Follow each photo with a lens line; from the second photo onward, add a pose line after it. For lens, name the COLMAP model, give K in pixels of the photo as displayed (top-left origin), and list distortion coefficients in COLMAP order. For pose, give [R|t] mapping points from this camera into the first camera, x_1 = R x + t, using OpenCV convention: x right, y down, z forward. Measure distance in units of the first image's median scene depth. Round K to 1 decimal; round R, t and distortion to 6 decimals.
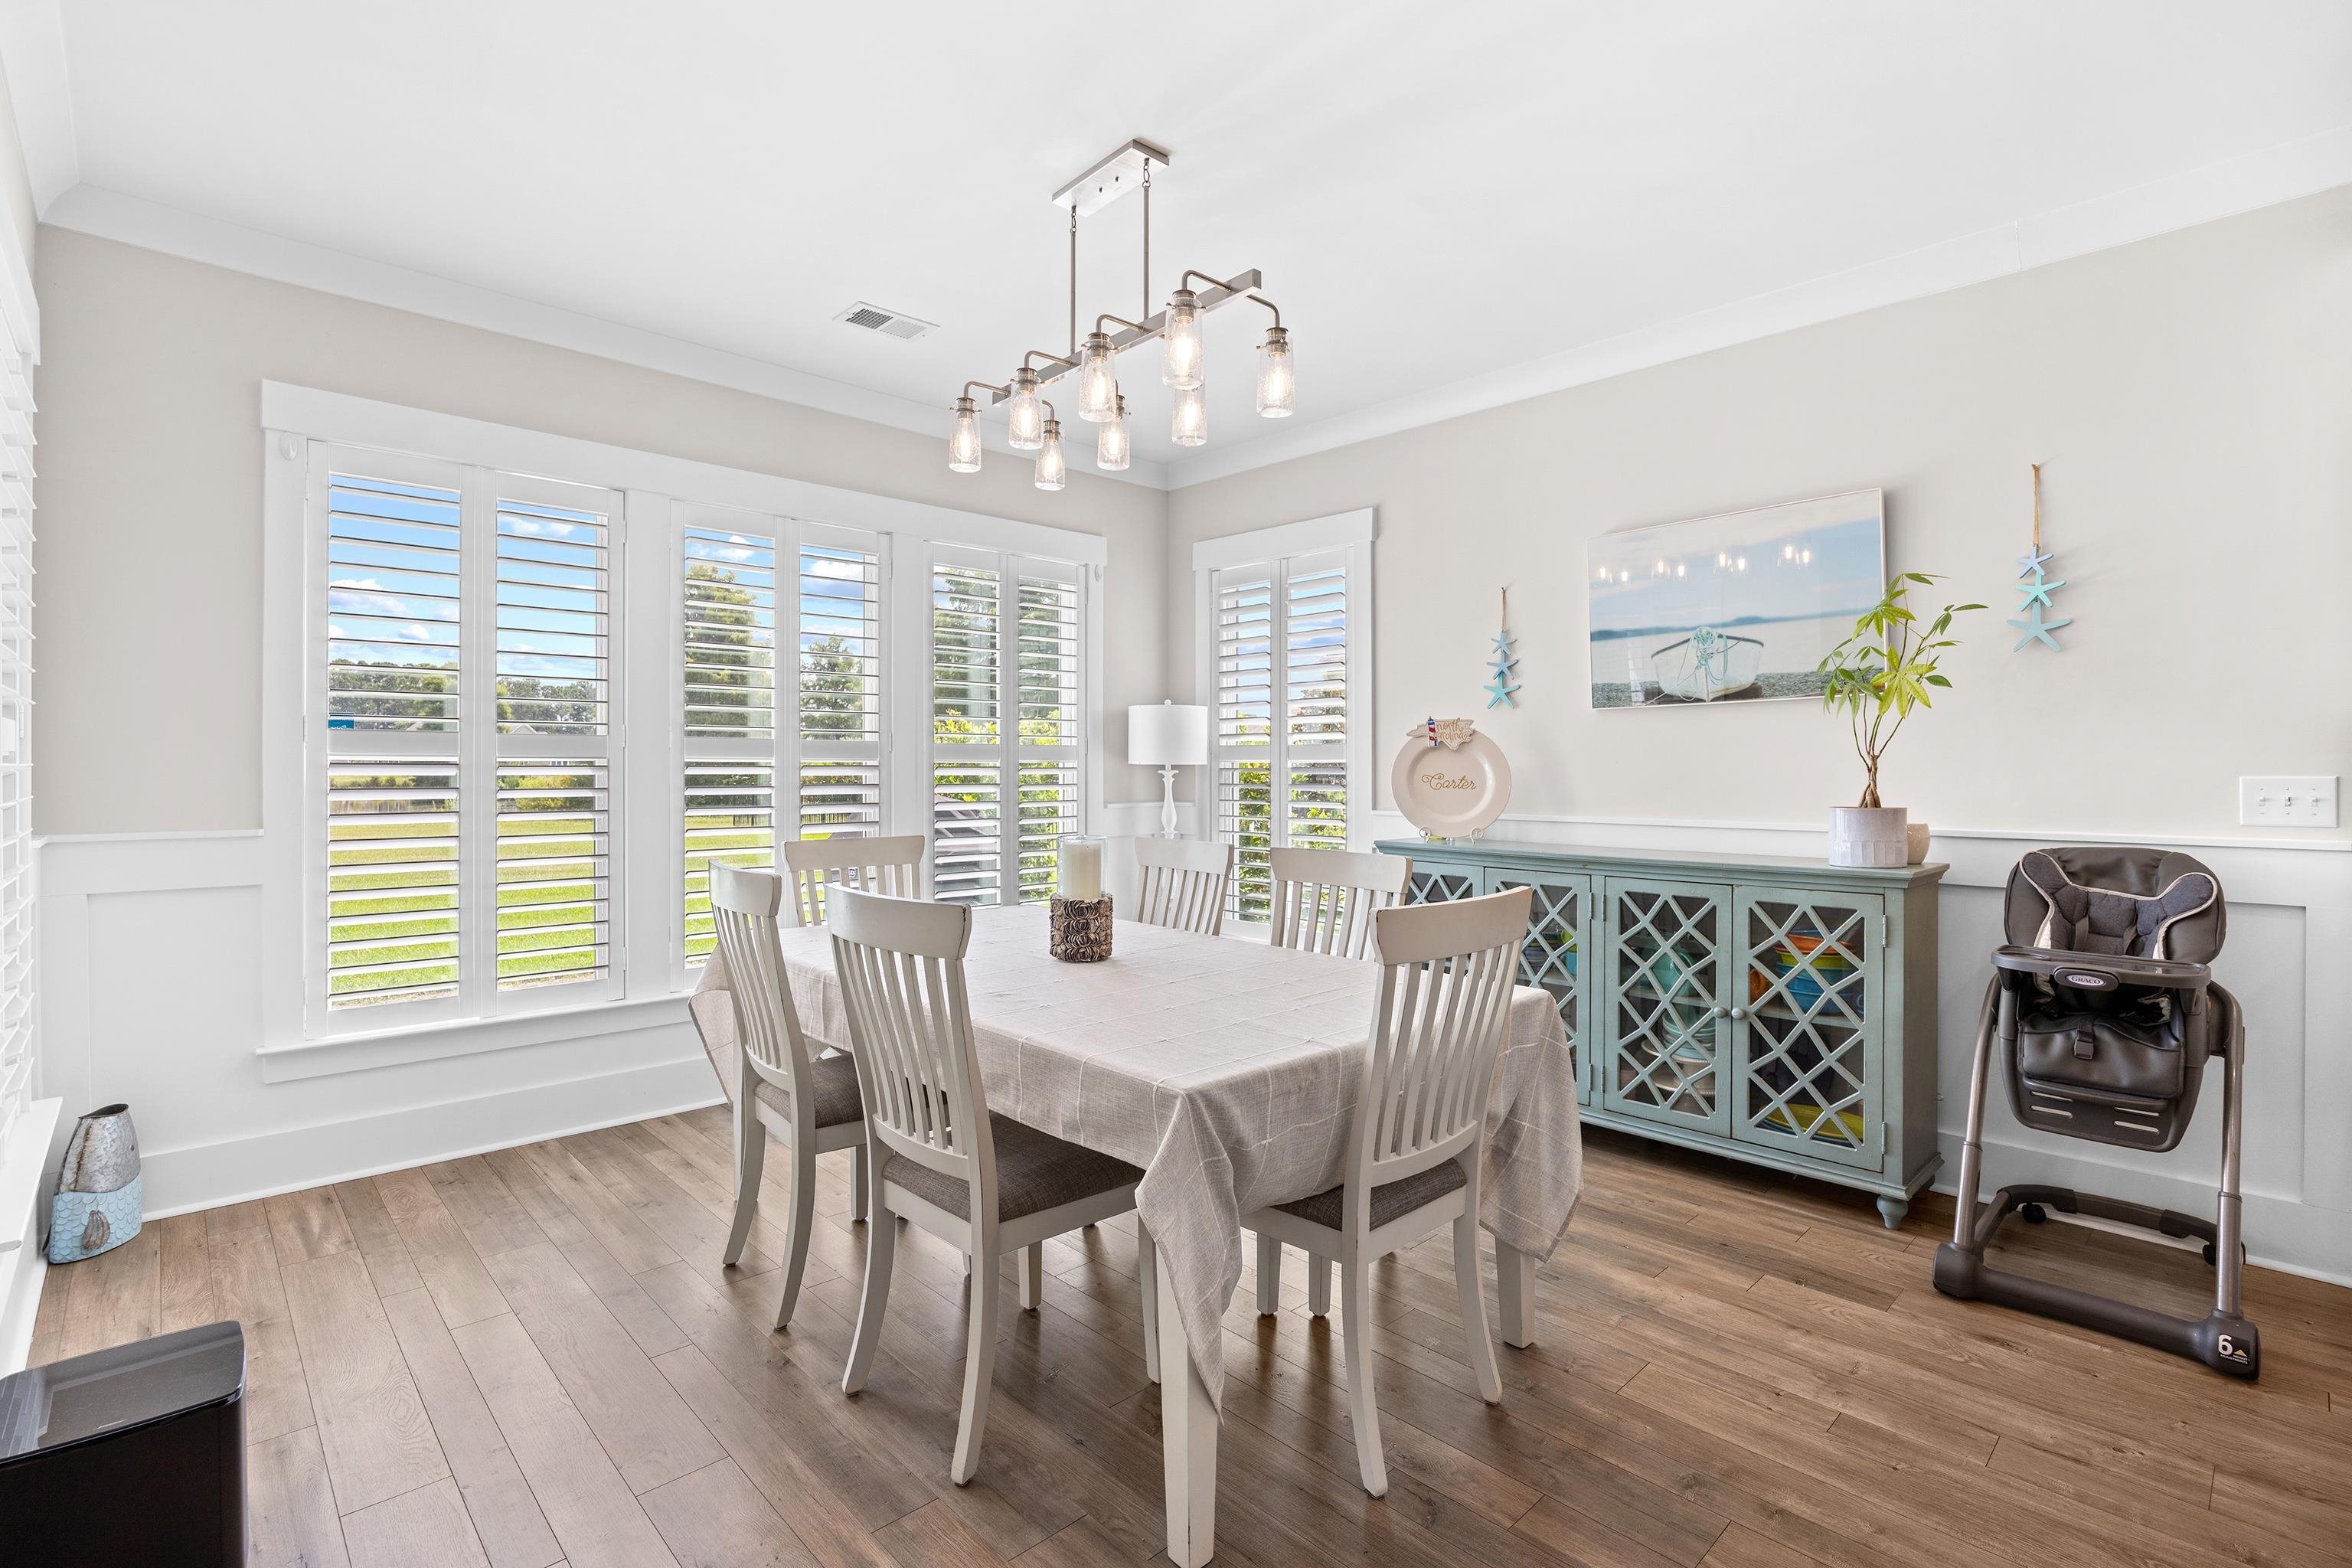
lens RADIAL K [[1087.8, 0, 1200.5], [0, 1087.8, 764.8], [0, 0, 1]] dist [-0.011142, 0.000381]
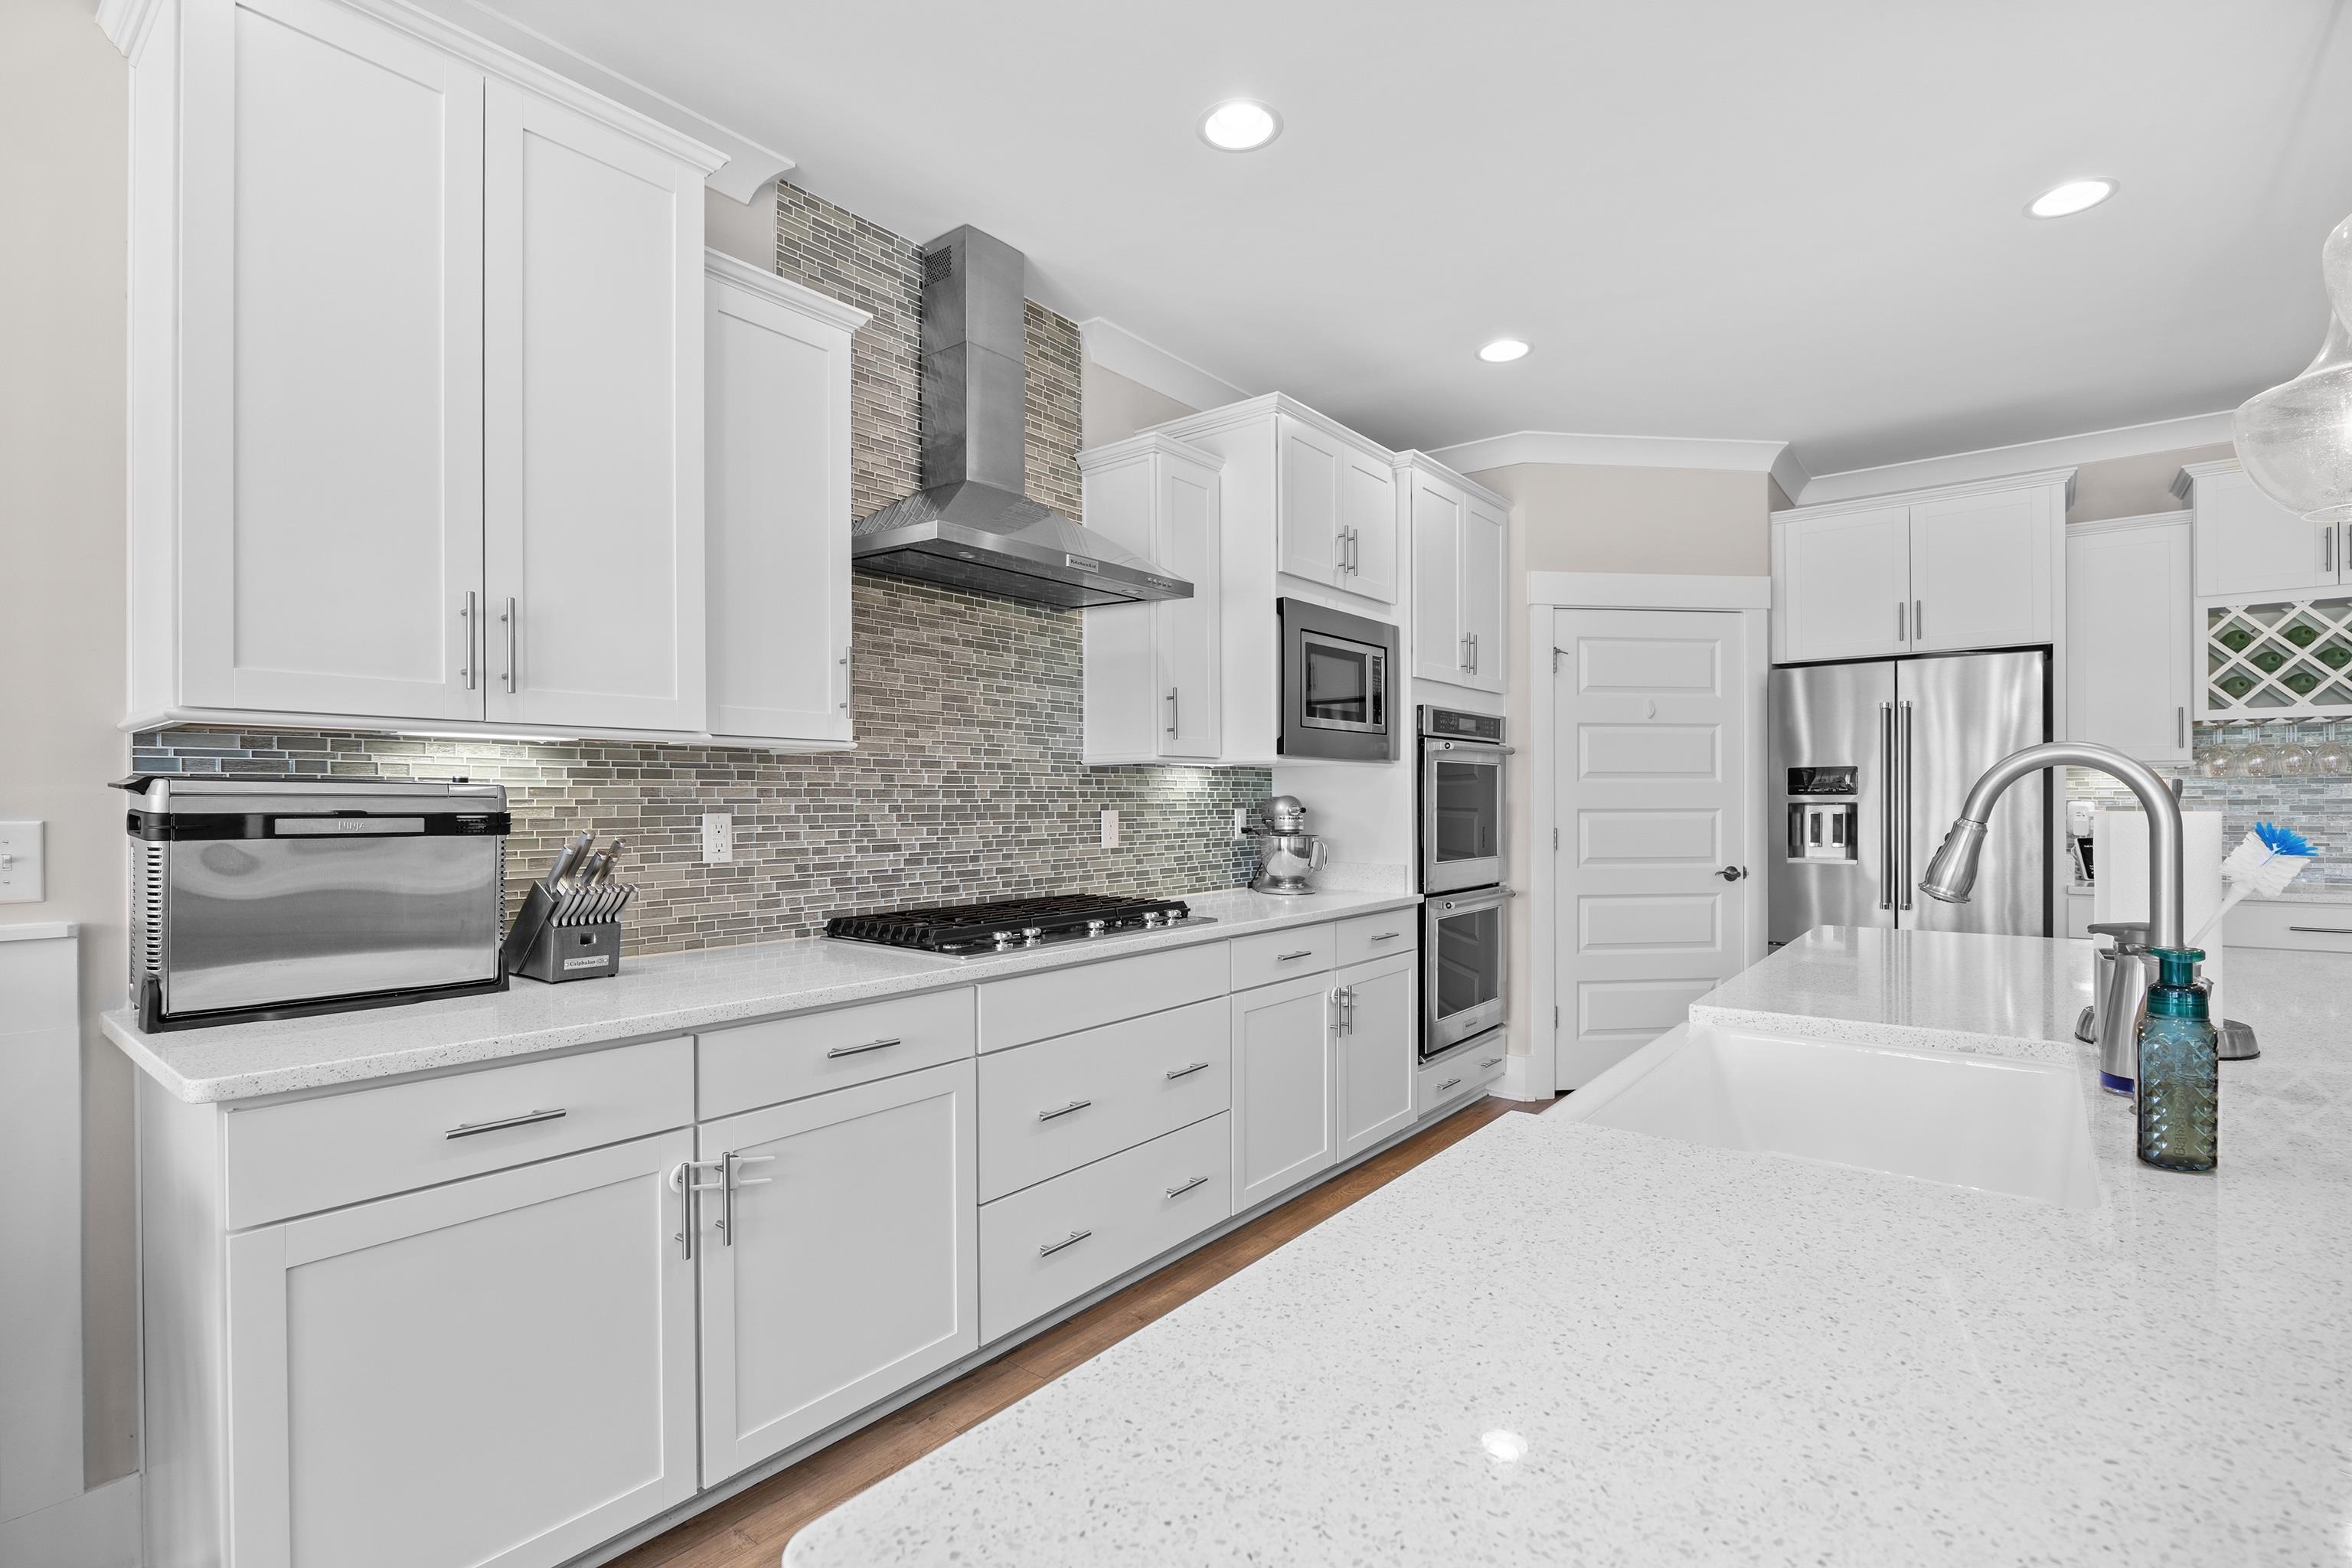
lens RADIAL K [[1087.8, 0, 1169.4], [0, 1087.8, 803.7], [0, 0, 1]] dist [-0.011142, 0.000381]
pose [[-0.128741, 0.000822, 0.991678, 0.310714], [-0.000449, 1.000000, -0.000887, 0.001302], [-0.991678, -0.000560, -0.128741, 0.384866]]
